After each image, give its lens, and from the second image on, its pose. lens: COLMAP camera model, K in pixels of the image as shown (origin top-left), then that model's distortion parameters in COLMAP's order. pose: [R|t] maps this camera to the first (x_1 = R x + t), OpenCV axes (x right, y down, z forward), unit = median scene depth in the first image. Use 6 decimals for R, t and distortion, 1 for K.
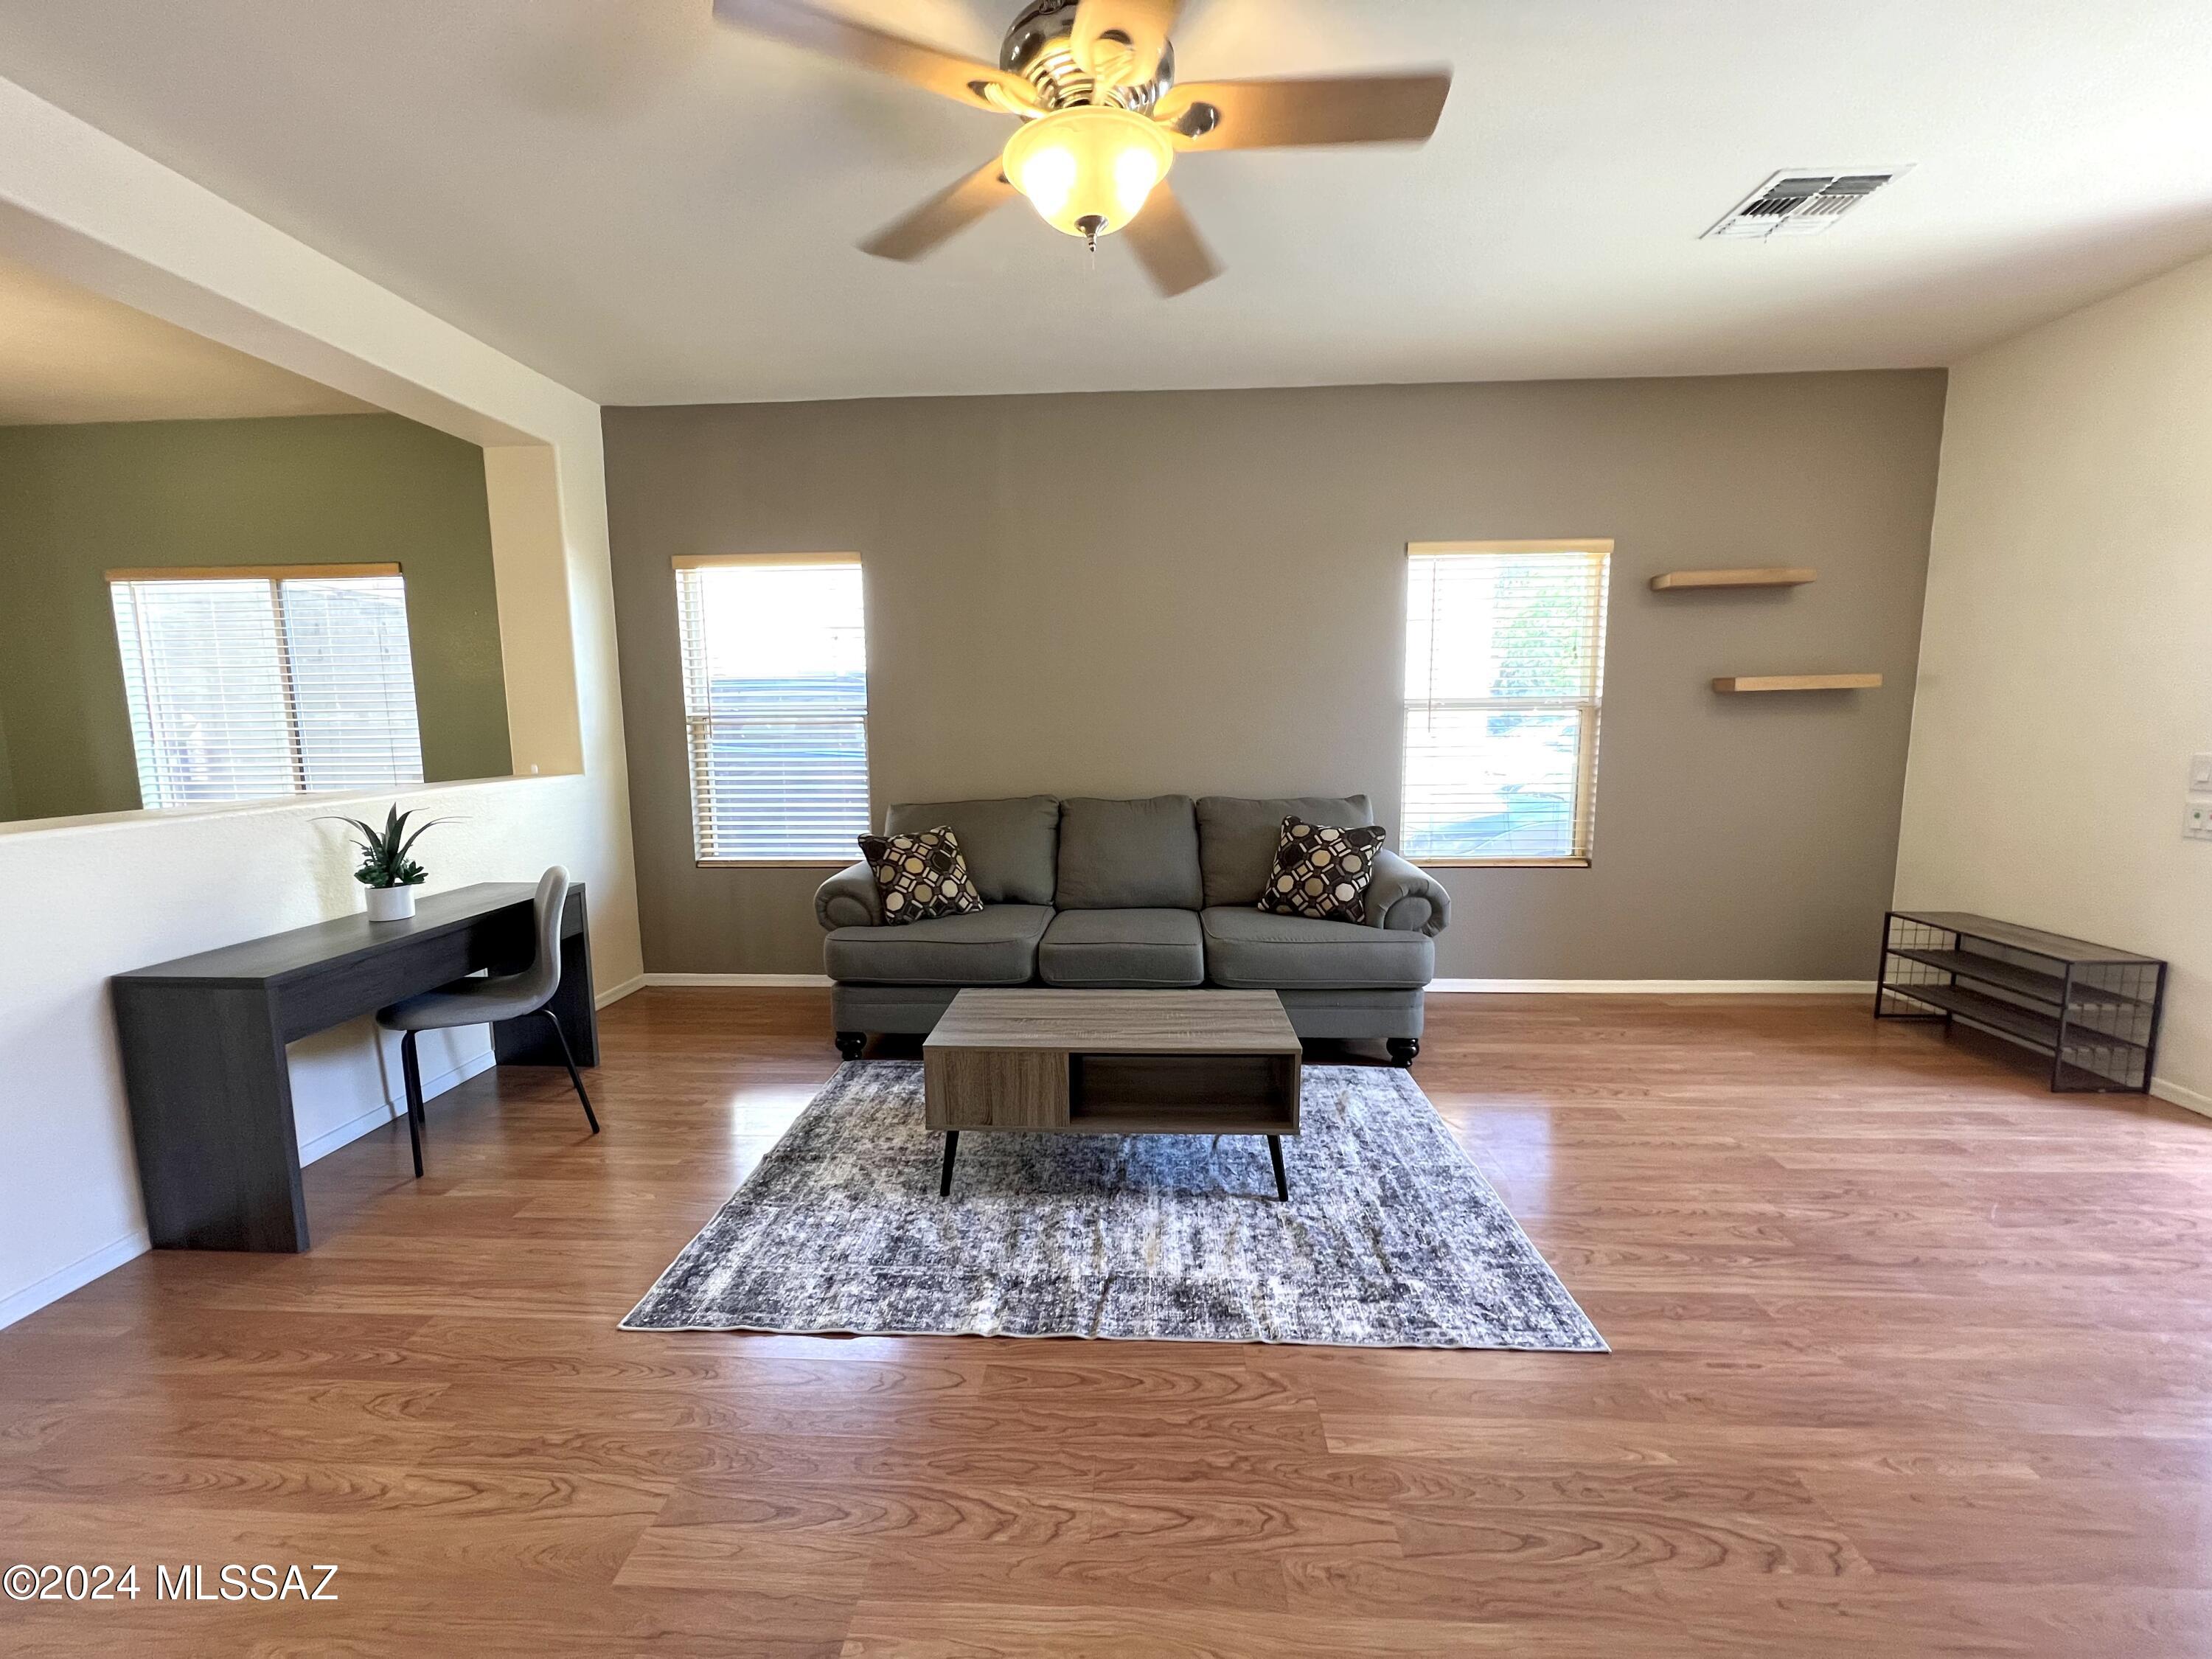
lens RADIAL K [[887.9, 0, 1103.9], [0, 887.9, 829.9], [0, 0, 1]] dist [-0.002625, 0.000379]
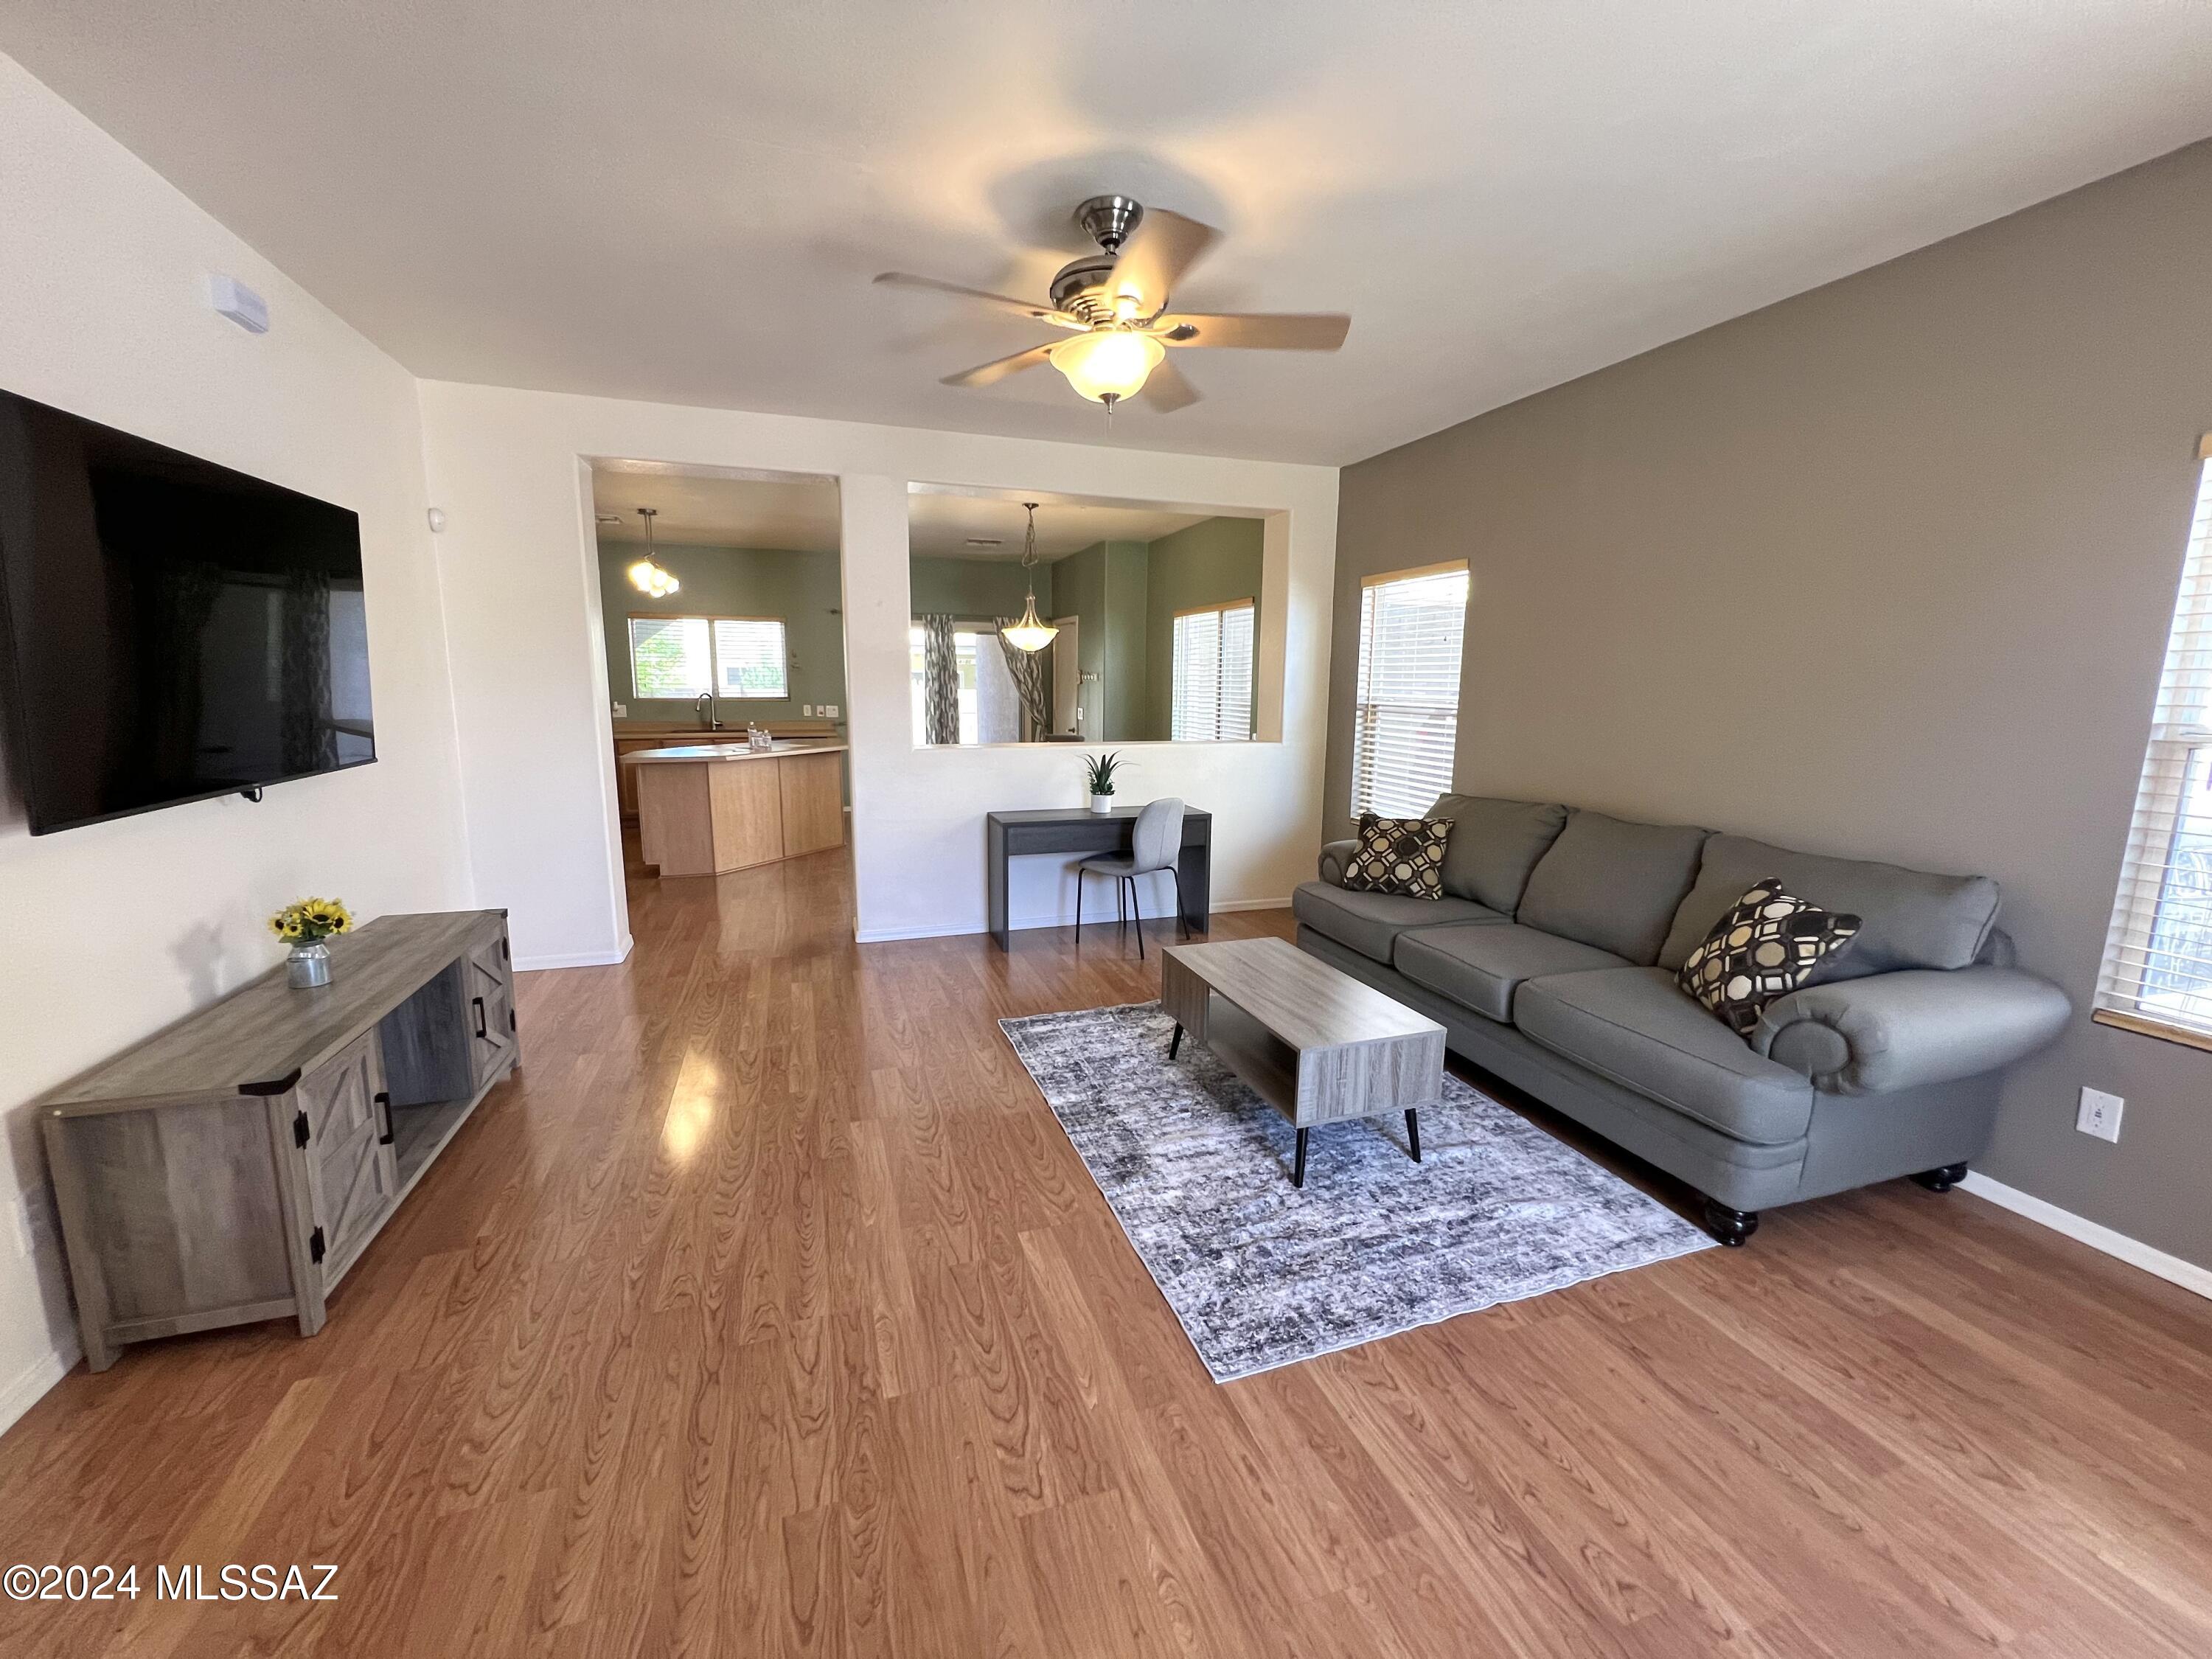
lens RADIAL K [[887.9, 0, 1103.9], [0, 887.9, 829.9], [0, 0, 1]] dist [-0.002625, 0.000379]
pose [[0.370963, 0.168595, -0.913215, 0.905584], [-0.130755, 0.983068, 0.128376, -0.102757], [0.919397, 0.071784, 0.386726, 0.294359]]
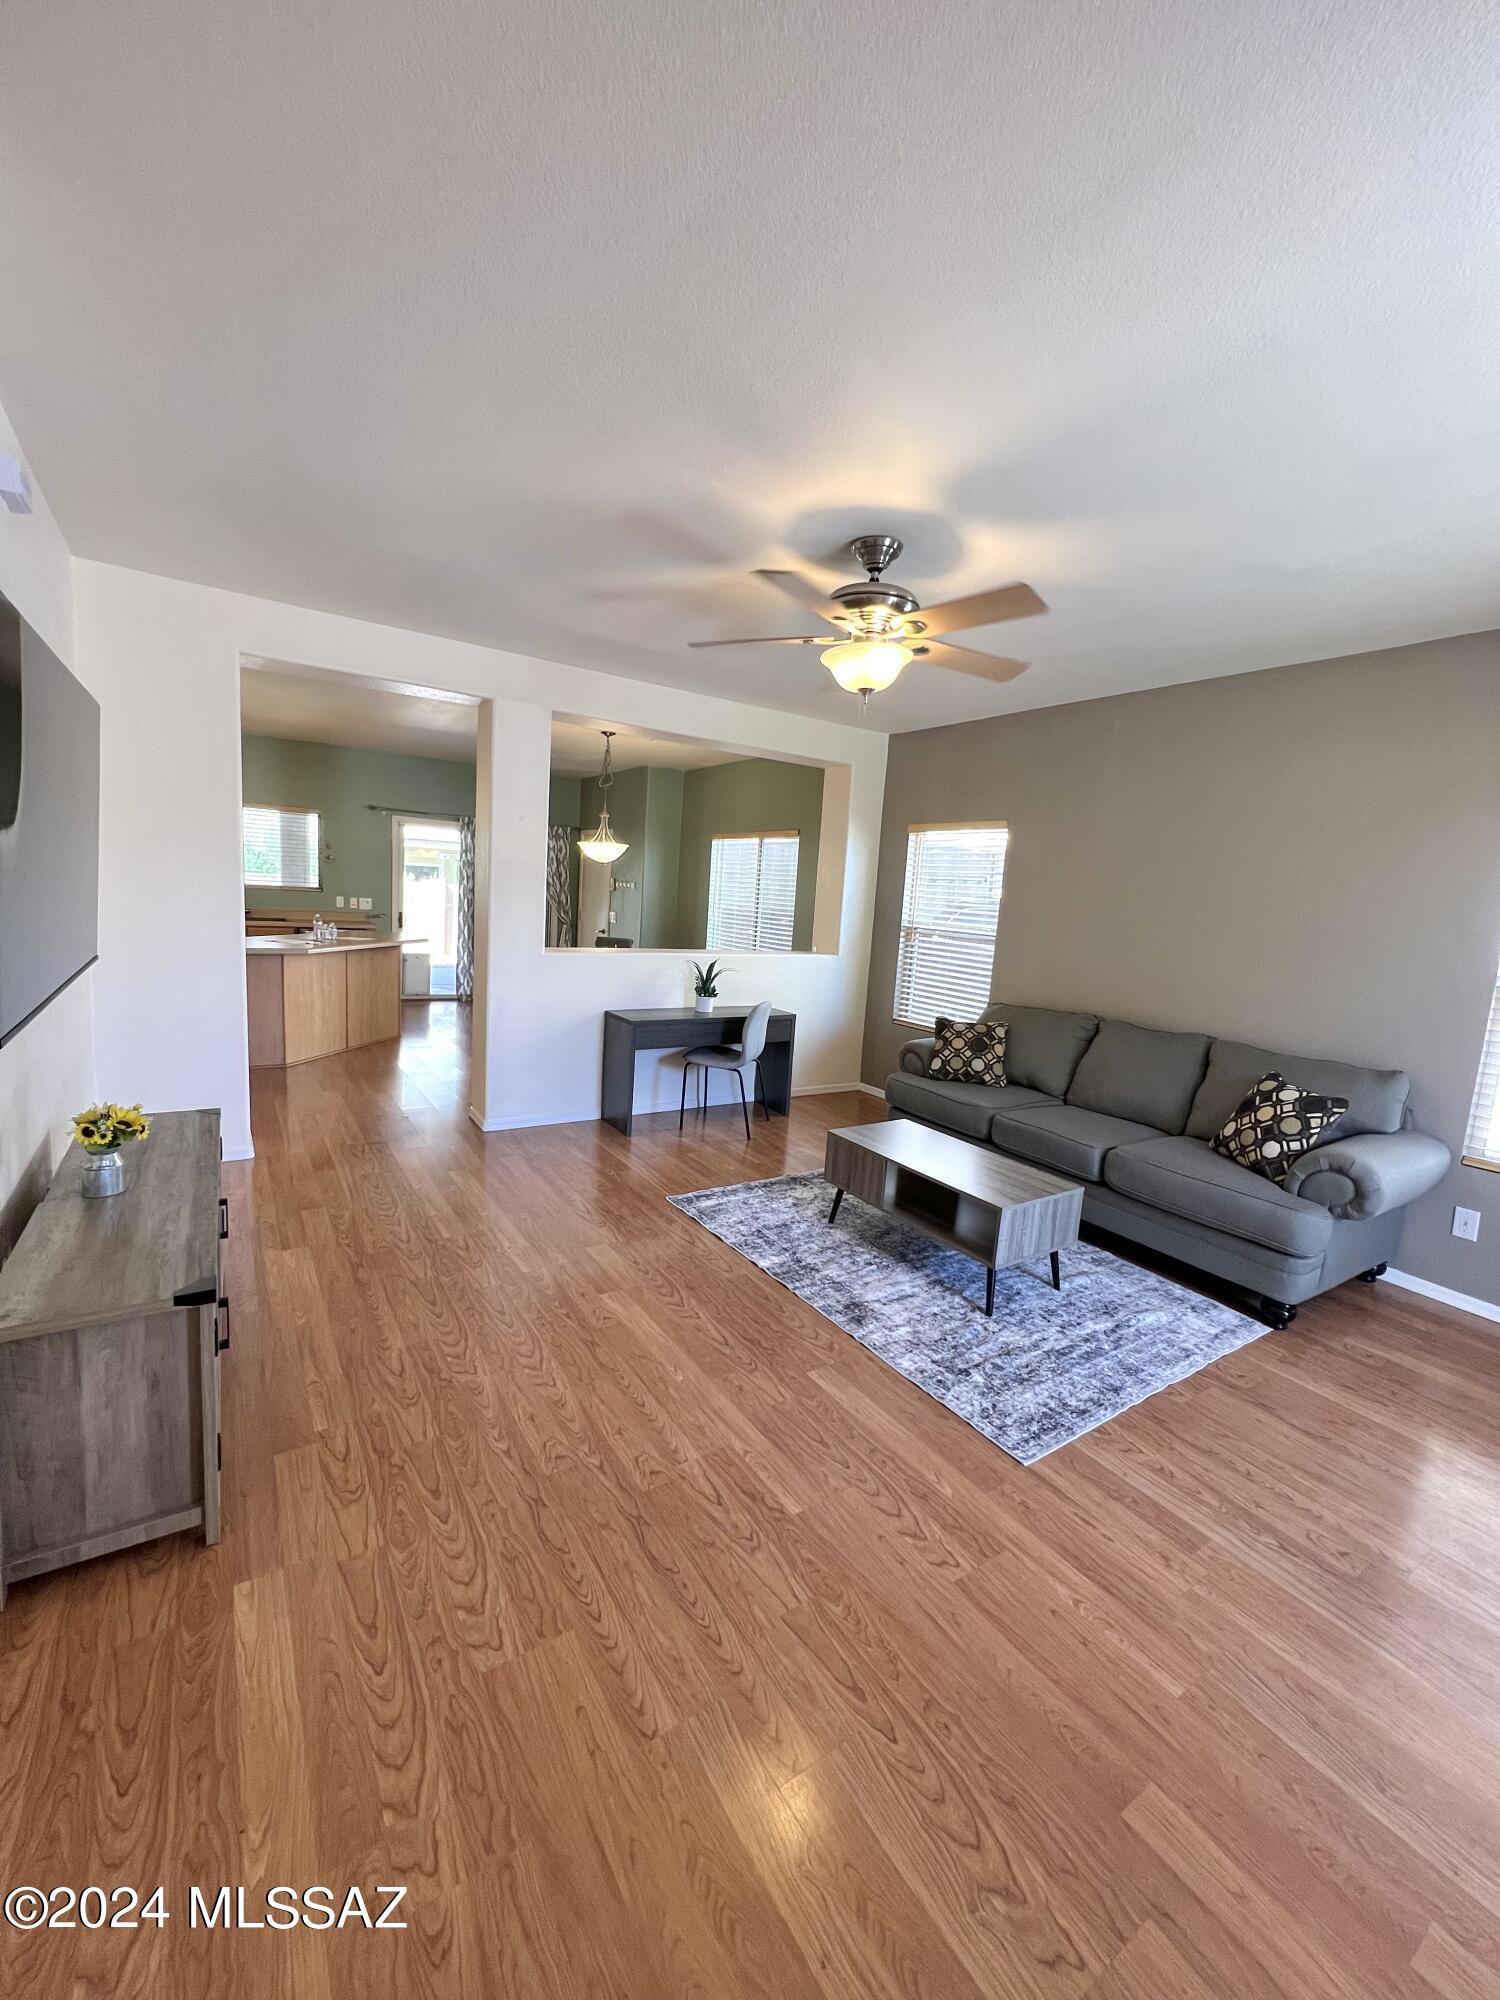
lens RADIAL K [[802.8, 0, 752.4], [0, 802.8, 1001.6], [0, 0, 1]] dist [-0.002625, 0.000379]
pose [[0.595931, 0.159382, -0.787060, 0.784046], [-0.171421, 0.982763, 0.069220, -0.077356], [0.784526, 0.093669, 0.612980, -0.090372]]
